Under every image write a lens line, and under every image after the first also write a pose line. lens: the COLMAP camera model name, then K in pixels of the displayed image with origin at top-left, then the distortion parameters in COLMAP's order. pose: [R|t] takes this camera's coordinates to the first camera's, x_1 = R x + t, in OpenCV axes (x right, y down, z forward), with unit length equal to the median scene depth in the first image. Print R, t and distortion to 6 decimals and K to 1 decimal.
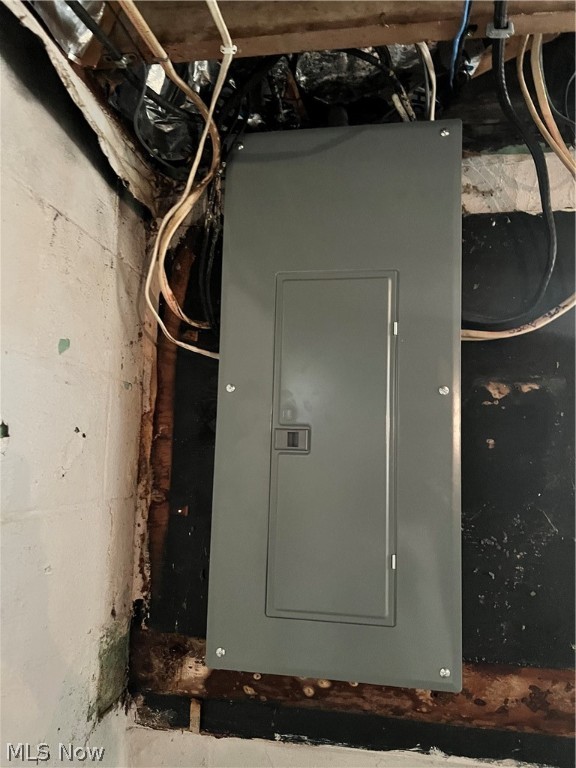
lens RADIAL K [[575.5, 0, 285.6], [0, 575.5, 383.9], [0, 0, 1]] dist [0.022130, -0.032938]
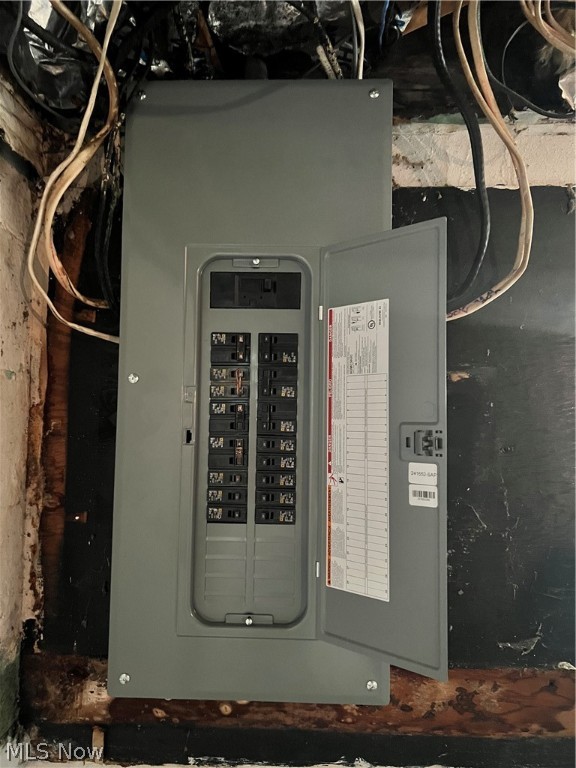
lens RADIAL K [[575.5, 0, 290.3], [0, 575.5, 385.9], [0, 0, 1]] dist [0.022130, -0.032938]
pose [[0.989459, -0.006984, 0.144643, 0.011952], [0.000238, 0.998913, 0.046610, -0.020635], [-0.144812, -0.046084, 0.988385, 0.100355]]
